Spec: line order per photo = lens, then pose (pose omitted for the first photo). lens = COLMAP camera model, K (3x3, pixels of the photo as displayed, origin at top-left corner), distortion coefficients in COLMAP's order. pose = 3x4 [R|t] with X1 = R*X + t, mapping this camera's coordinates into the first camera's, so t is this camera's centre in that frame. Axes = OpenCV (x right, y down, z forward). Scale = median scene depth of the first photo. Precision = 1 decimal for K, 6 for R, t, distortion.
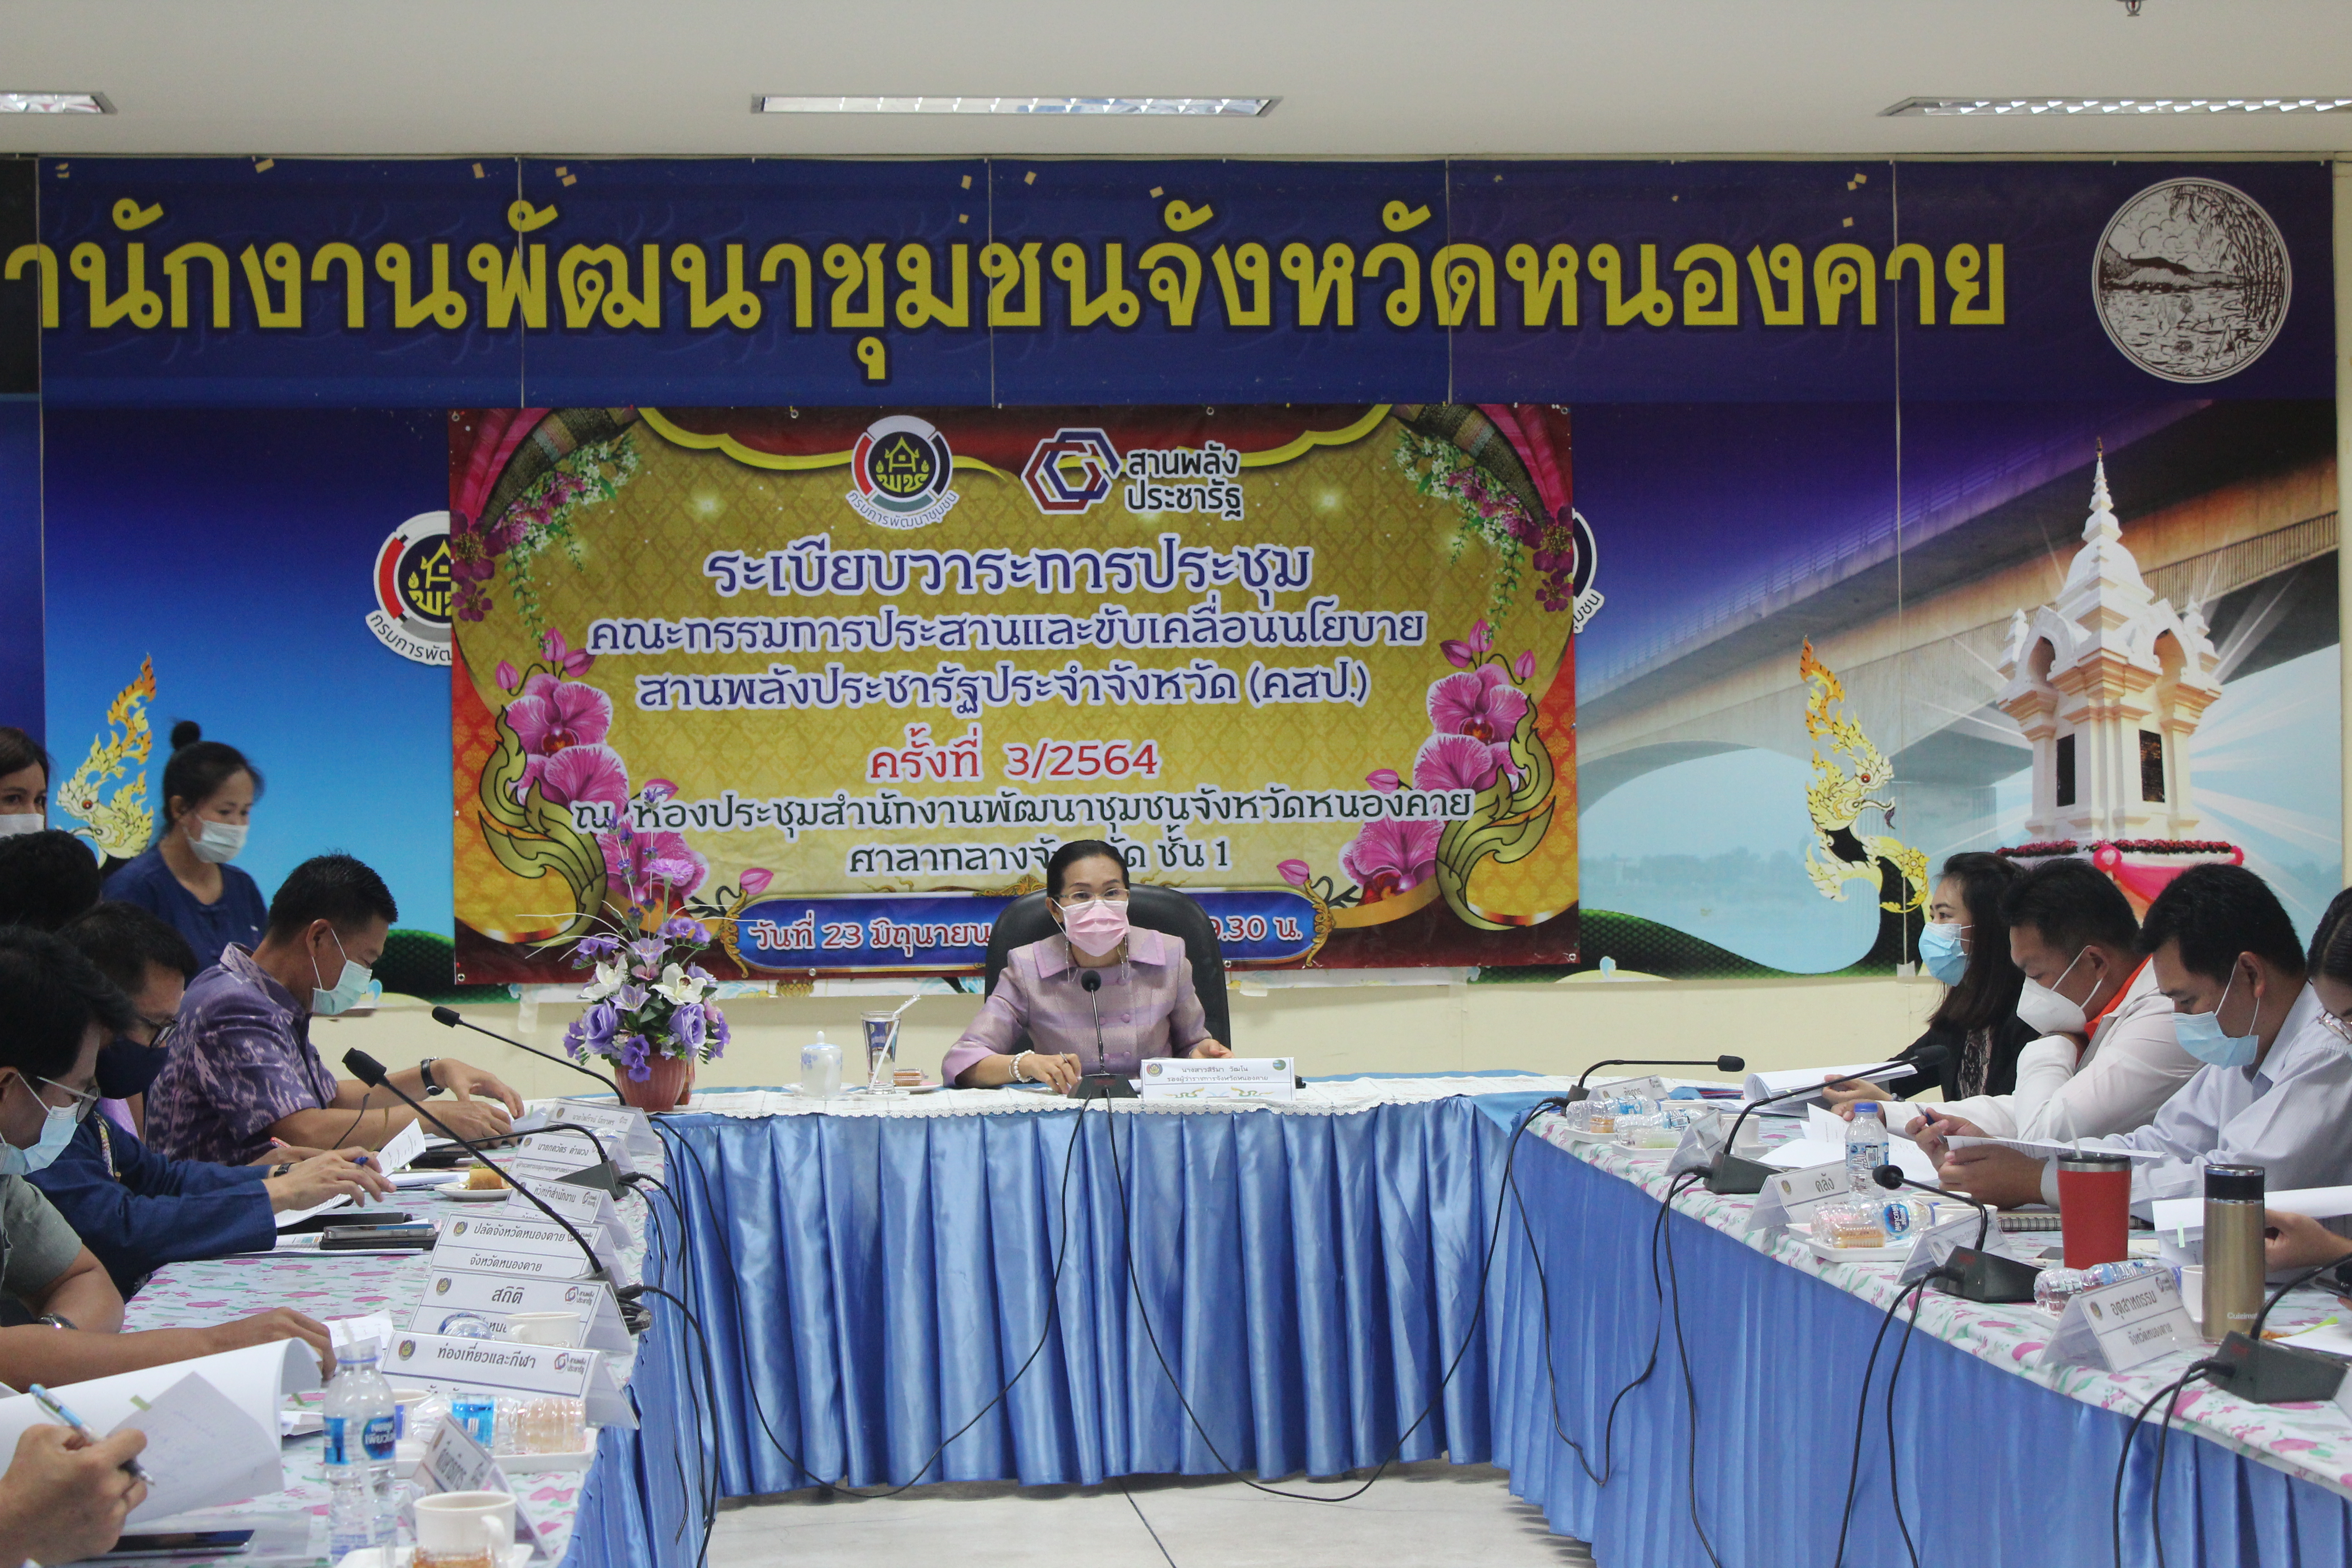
lens RADIAL K [[4330.3, 0, 1176.0], [0, 4330.3, 784.0], [0, 0, 1]] dist [-0.004311, 0.185126]
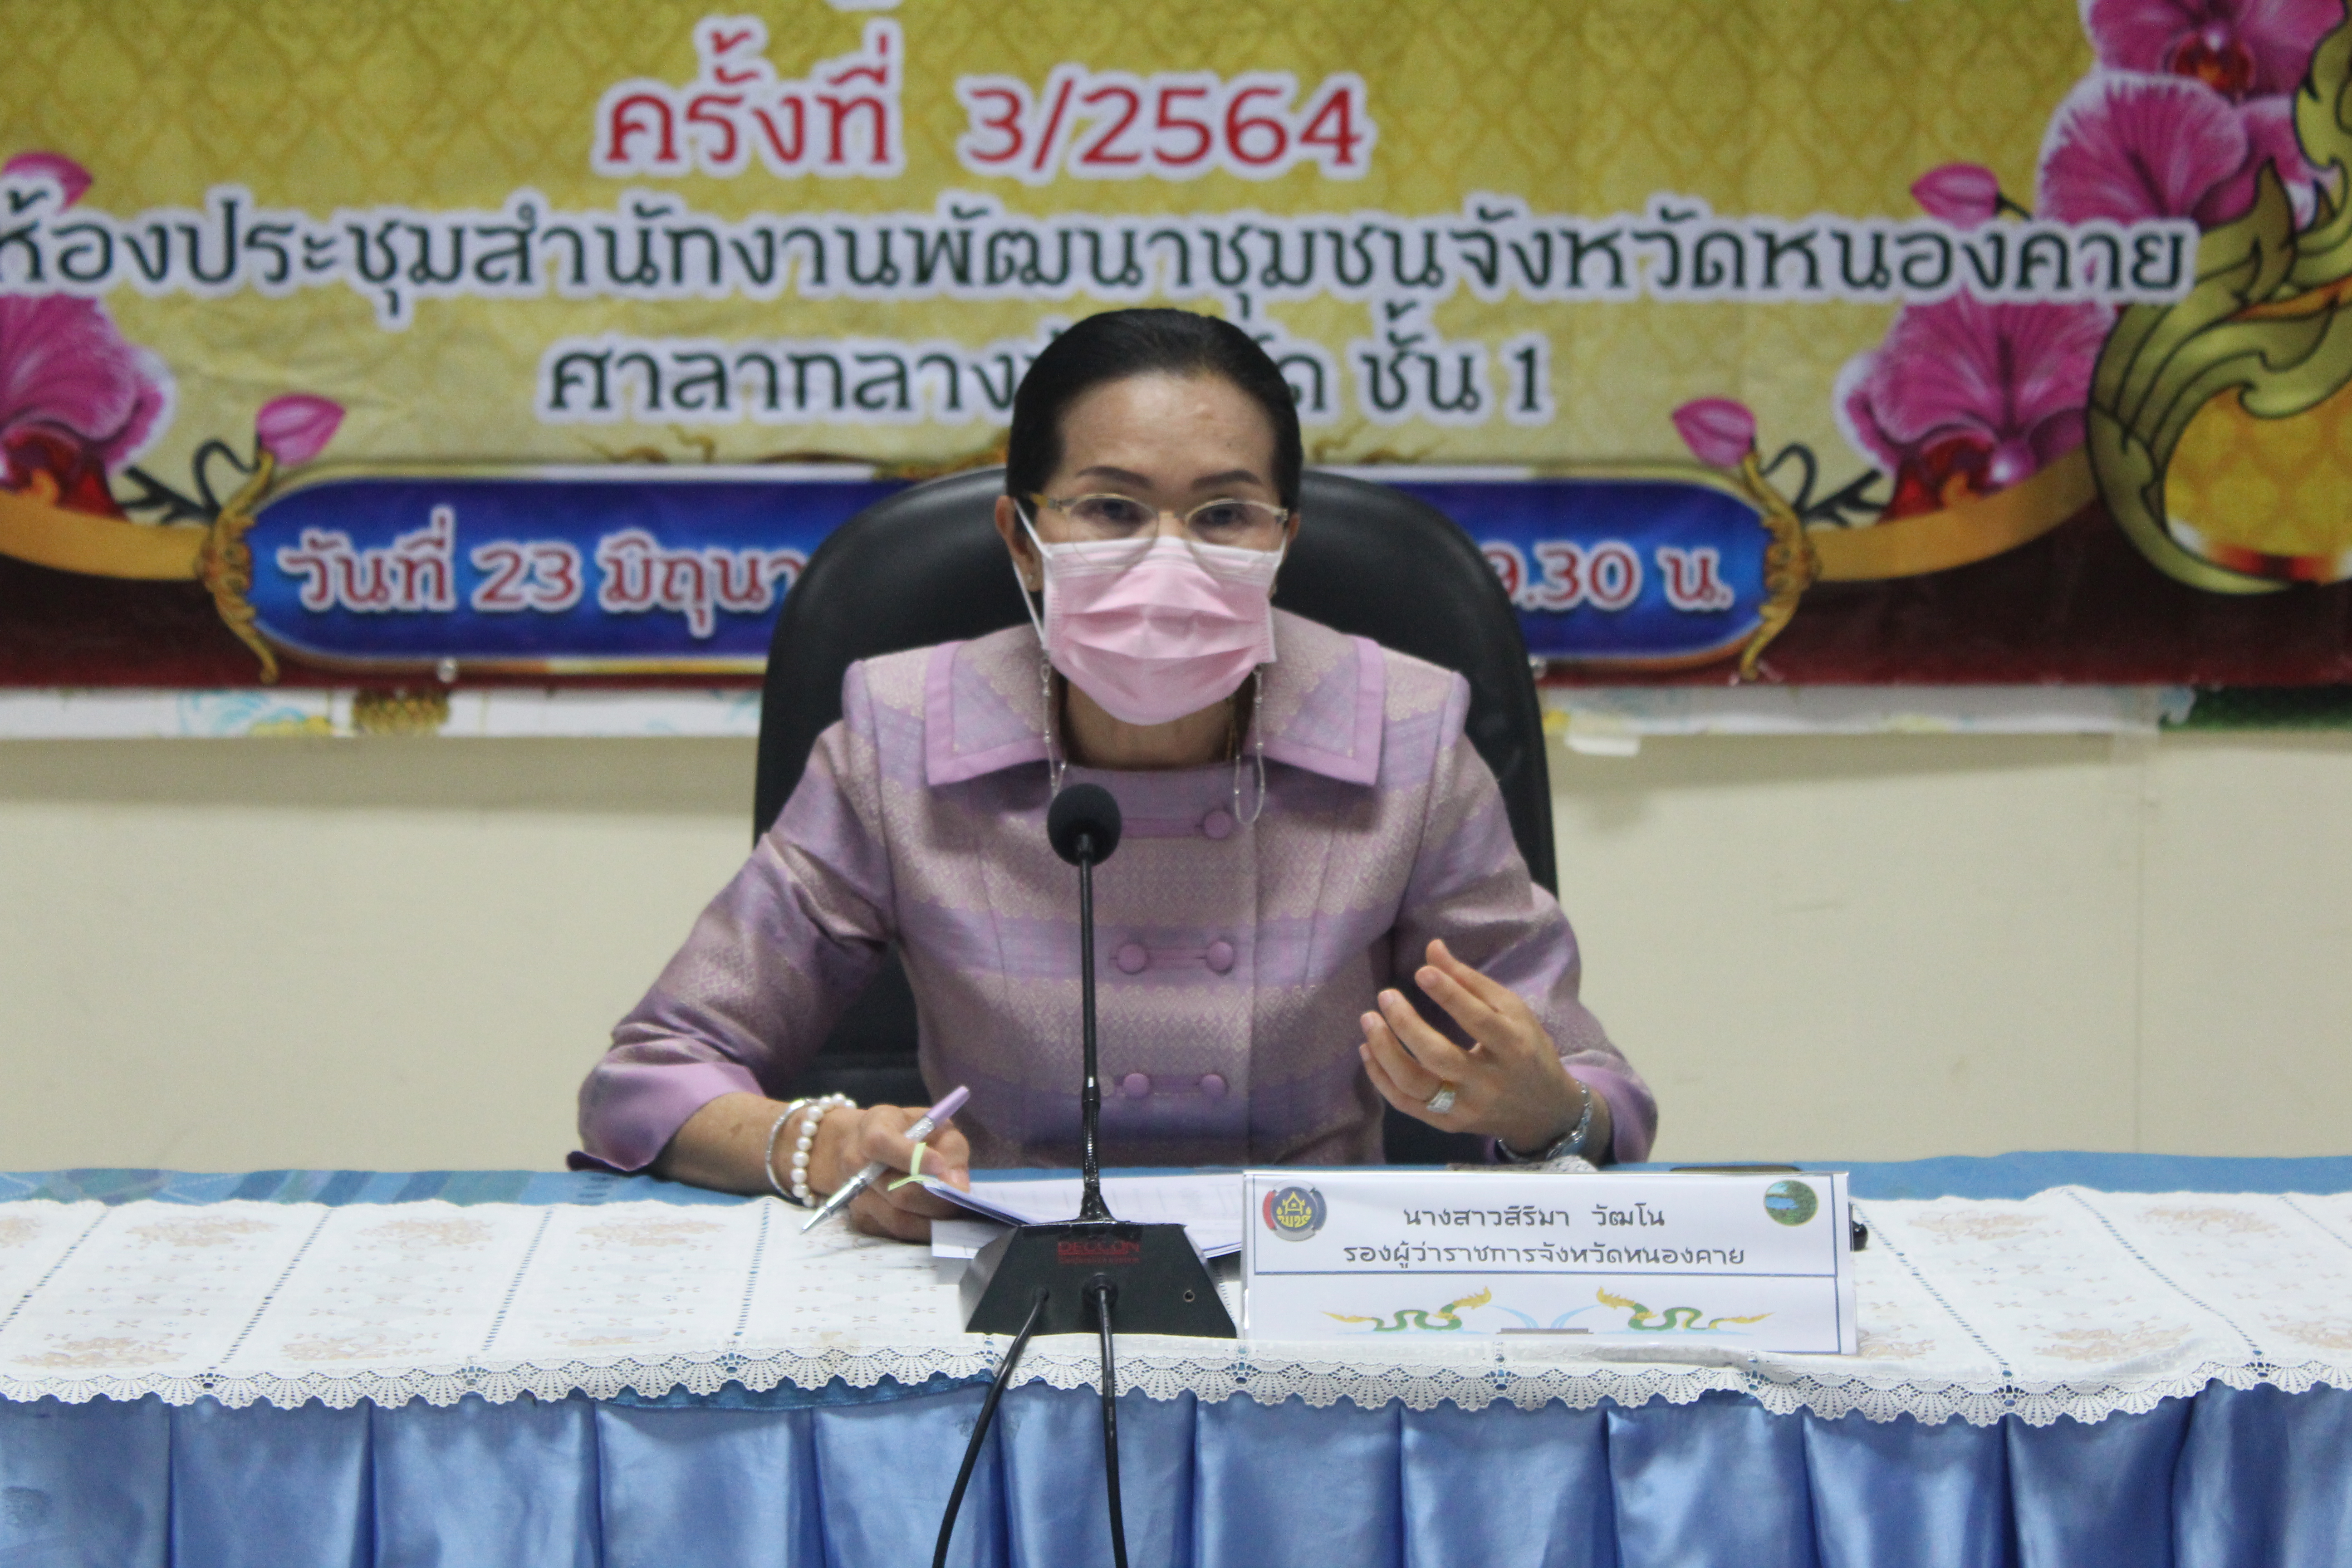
lens RADIAL K [[5723.1, 0, 1176.0], [0, 5723.1, 784.0], [0, 0, 1]] dist [0.043414, 0.493087]
pose [[0.998959, 0.020865, -0.040568, 0.000862], [-0.017402, 0.996321, 0.083920, 0.009873], [0.042170, -0.083127, 0.995646, 0.497404]]
